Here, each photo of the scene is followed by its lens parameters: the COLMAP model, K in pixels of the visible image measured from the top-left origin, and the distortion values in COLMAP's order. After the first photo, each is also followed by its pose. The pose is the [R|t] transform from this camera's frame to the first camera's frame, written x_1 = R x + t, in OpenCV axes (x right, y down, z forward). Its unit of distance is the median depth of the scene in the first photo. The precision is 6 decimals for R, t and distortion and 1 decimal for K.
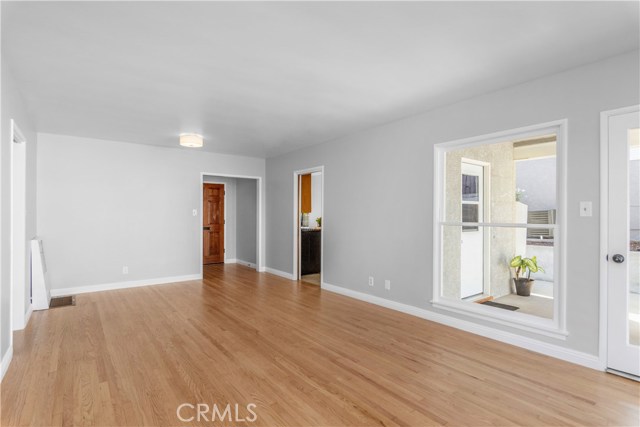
lens RADIAL K [[325.5, 0, 321.1], [0, 325.5, 216.3], [0, 0, 1]] dist [-0.006476, -0.000879]
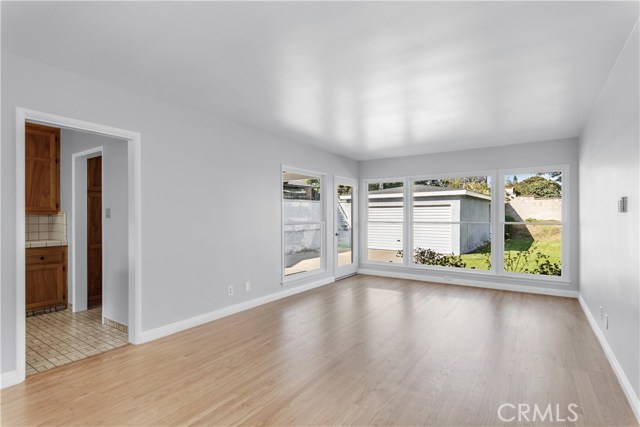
lens RADIAL K [[315.8, 0, 324.1], [0, 315.8, 216.8], [0, 0, 1]] dist [0.000702, -0.002312]
pose [[-0.319463, -0.004425, 0.947589, -1.053275], [-0.001229, 0.999990, 0.004255, -0.012996], [-0.947598, 0.000194, -0.319465, 1.425646]]
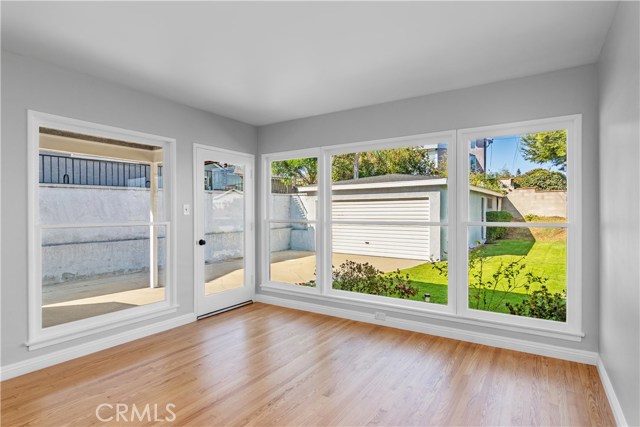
lens RADIAL K [[340.7, 0, 323.3], [0, 340.7, 211.6], [0, 0, 1]] dist [-0.005787, 0.002073]
pose [[-0.341274, 0.000009, 0.939964, -0.600129], [-0.000063, 1.000000, -0.000032, -0.011108], [-0.939964, -0.000070, -0.341274, 0.763595]]
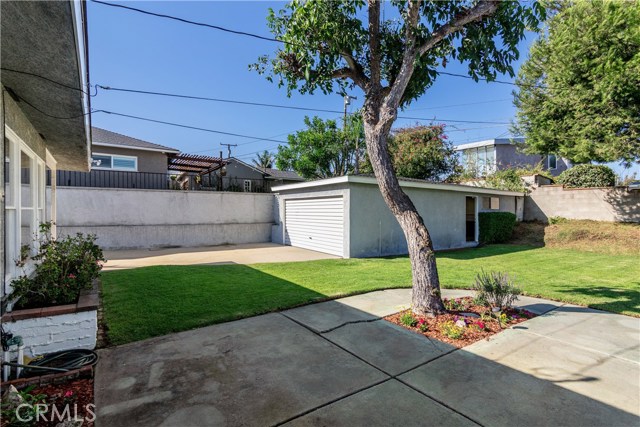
lens RADIAL K [[315.8, 0, 318.9], [0, 315.8, 213.0], [0, 0, 1]] dist [0.000702, -0.002312]
pose [[0.025457, -0.005305, 0.999662, -0.997846], [-0.017251, 0.999835, 0.005746, 0.016583], [-0.999527, -0.017391, 0.025362, -1.270431]]
